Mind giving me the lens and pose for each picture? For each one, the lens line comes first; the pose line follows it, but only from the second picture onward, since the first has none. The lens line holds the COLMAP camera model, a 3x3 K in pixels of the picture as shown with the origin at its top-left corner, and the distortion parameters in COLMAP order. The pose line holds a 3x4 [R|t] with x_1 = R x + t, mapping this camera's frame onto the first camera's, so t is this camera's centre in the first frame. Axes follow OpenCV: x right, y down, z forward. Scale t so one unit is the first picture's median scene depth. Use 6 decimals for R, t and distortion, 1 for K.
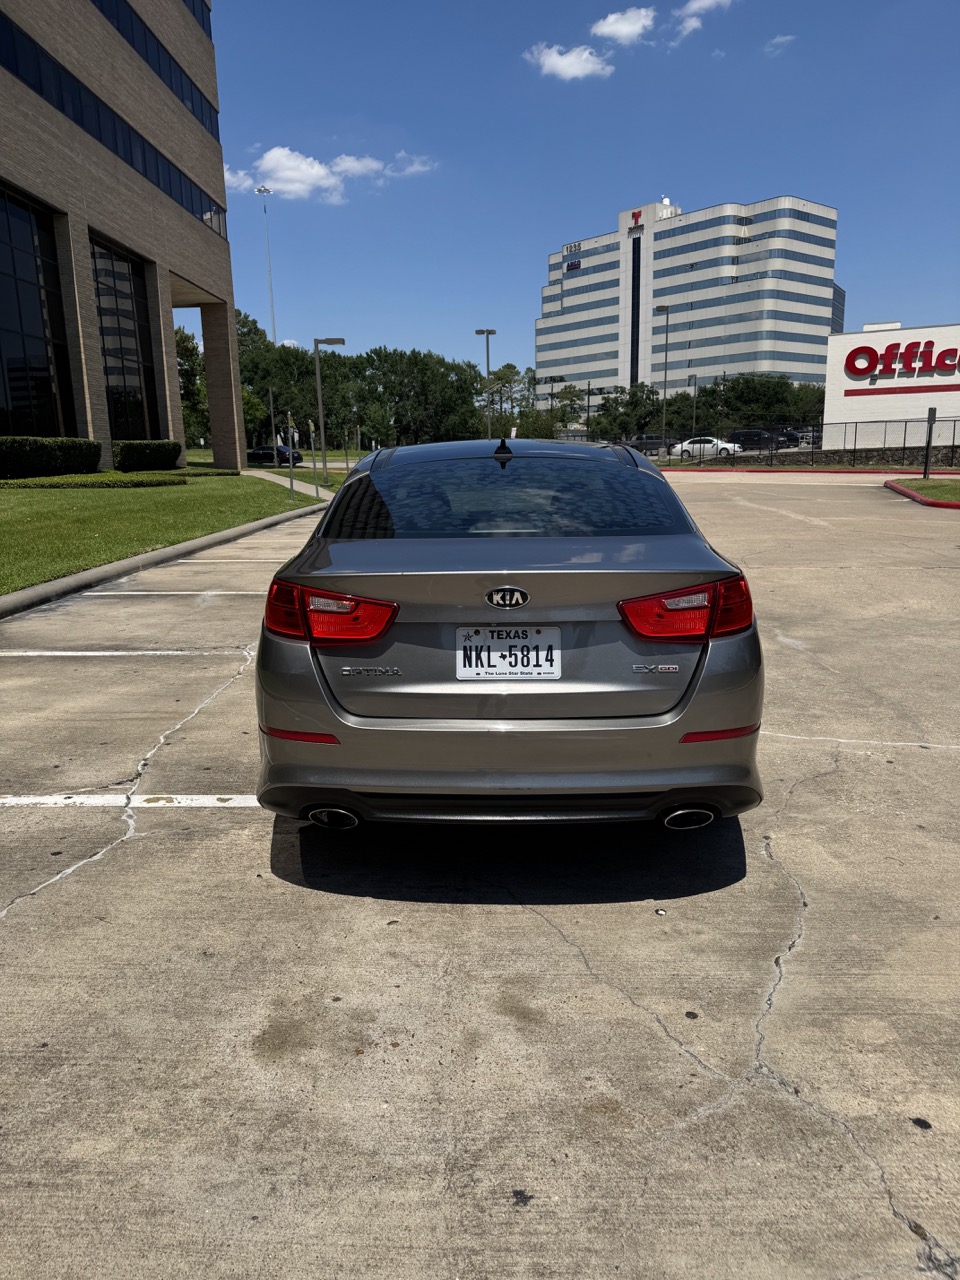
lens RADIAL K [[899.2, 0, 480.5], [0, 899.2, 642.1], [0, 0, 1]] dist [0.042694, -0.050870]
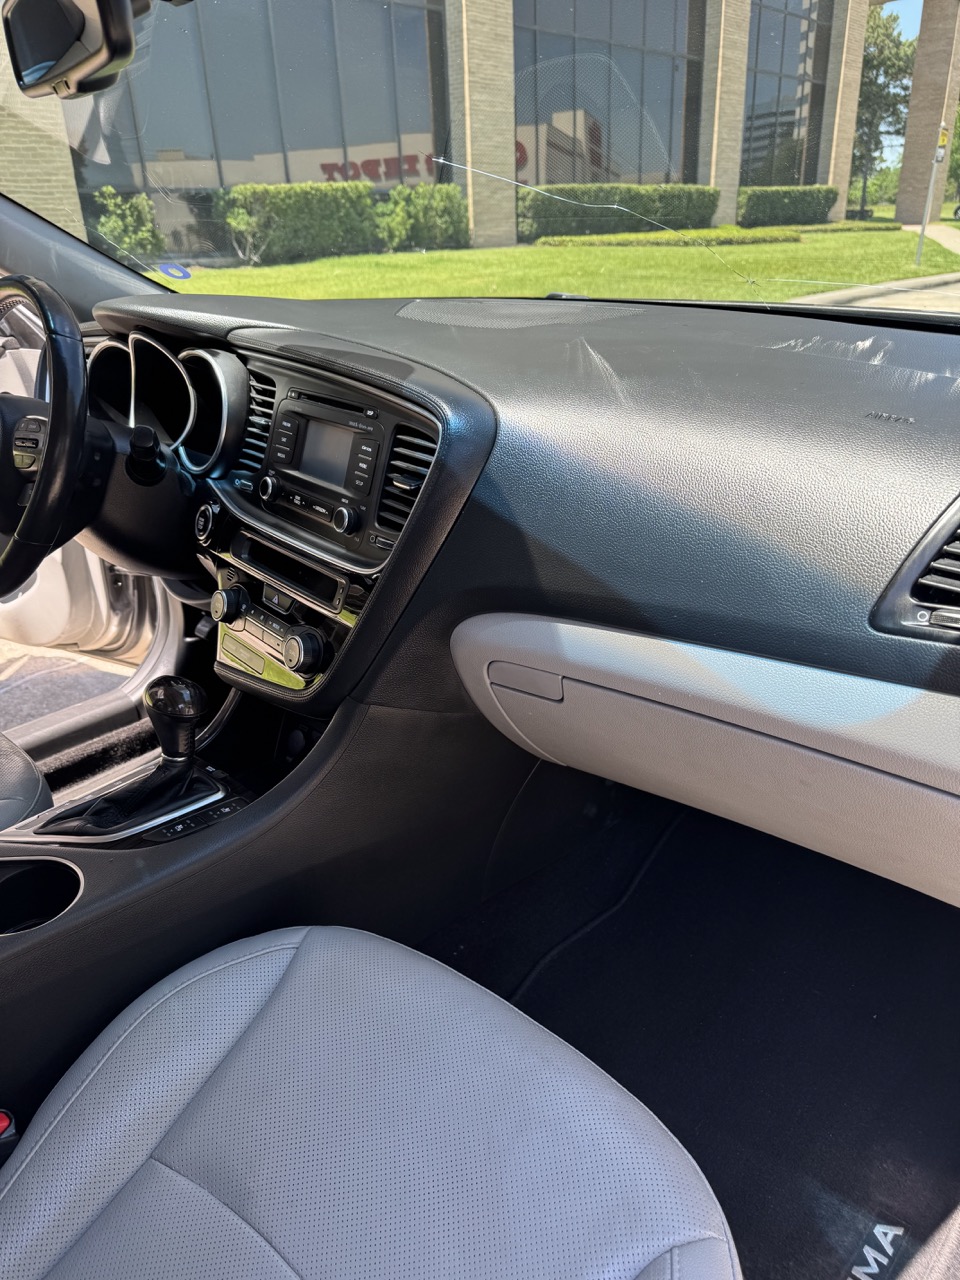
lens RADIAL K [[909.5, 0, 480.0], [0, 909.5, 640.0], [0, 0, 1]] dist [-0.018432, -0.000920]
pose [[0.743204, 0.264259, -0.614667, 0.027278], [-0.112020, 0.954874, 0.275076, -0.028414], [0.659621, -0.135583, 0.739268, 0.182193]]
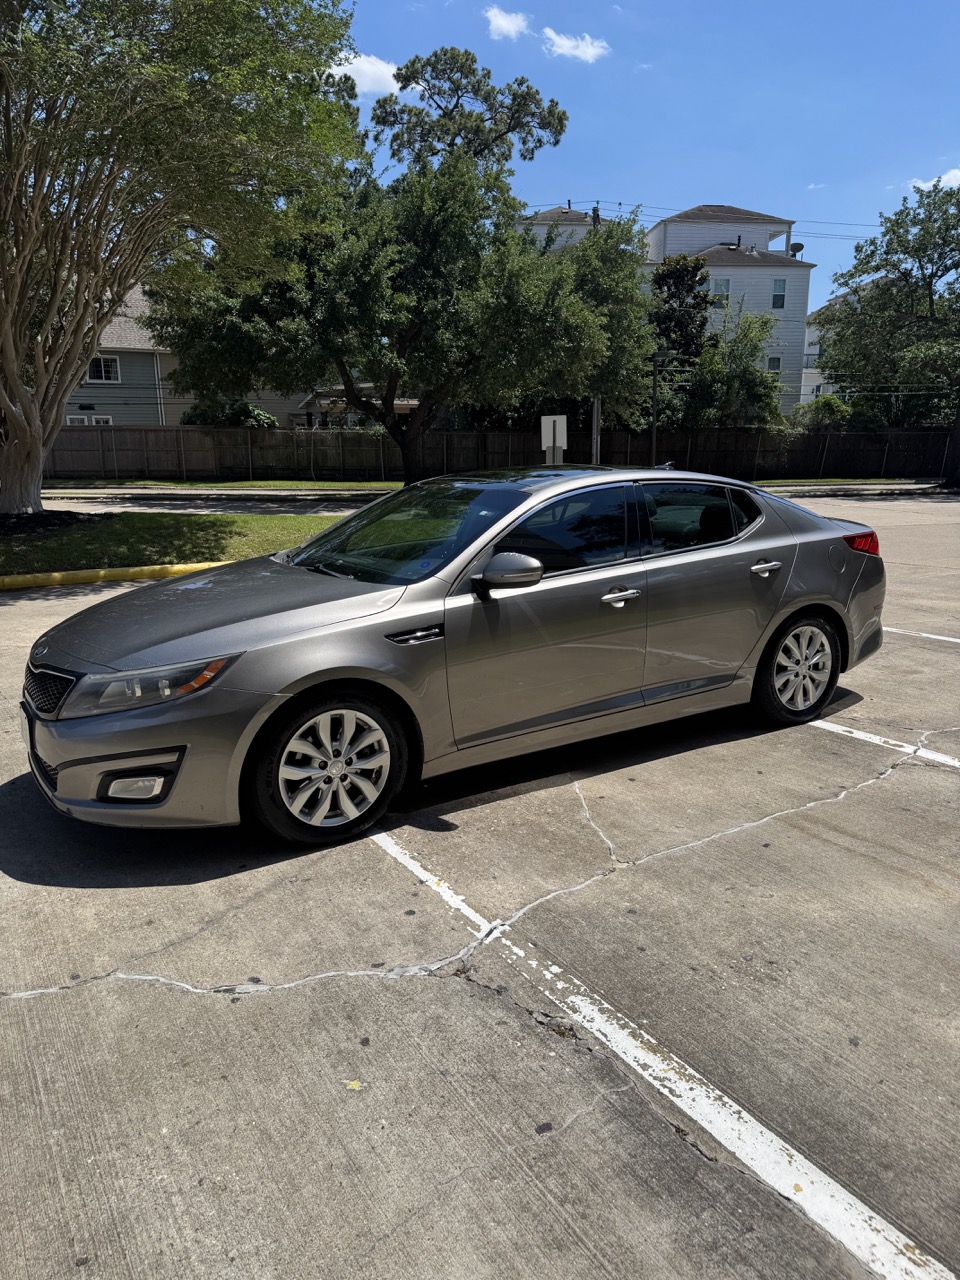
lens RADIAL K [[896.6, 0, 480.0], [0, 896.6, 640.0], [0, 0, 1]] dist [0.094690, -0.159645]
pose [[-0.552255, -0.158460, 0.818477, -0.138374], [0.188558, 0.932587, 0.307778, -0.061062], [-0.812071, 0.324302, -0.485147, 0.267423]]
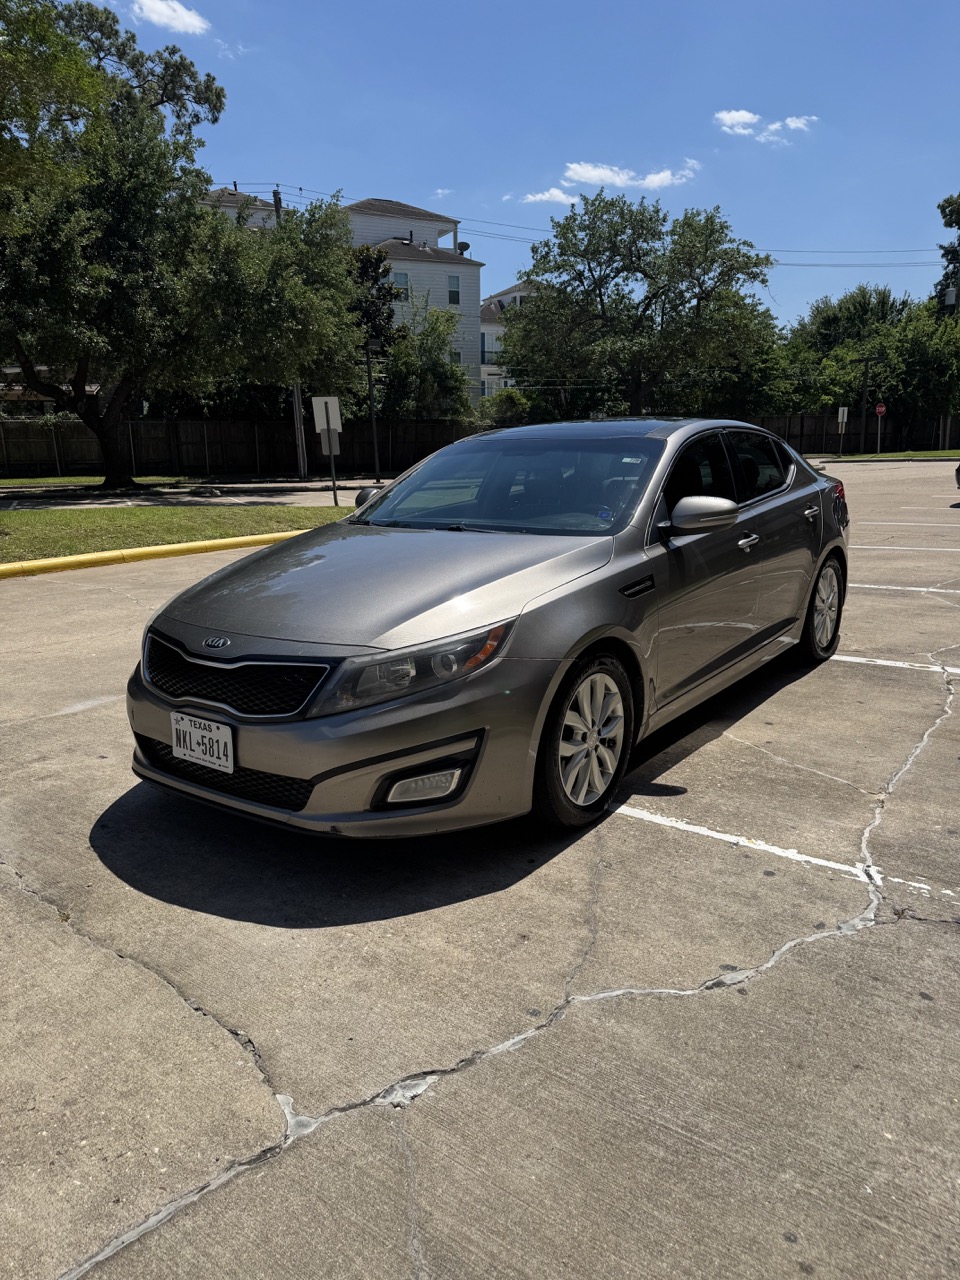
lens RADIAL K [[903.4, 0, 481.9], [0, 903.4, 638.4], [0, 0, 1]] dist [0.042567, -0.055037]
pose [[-0.816737, -0.097944, 0.568637, -0.078459], [0.149400, 0.915986, 0.372356, -0.065241], [-0.557334, 0.389071, -0.733487, 0.314678]]
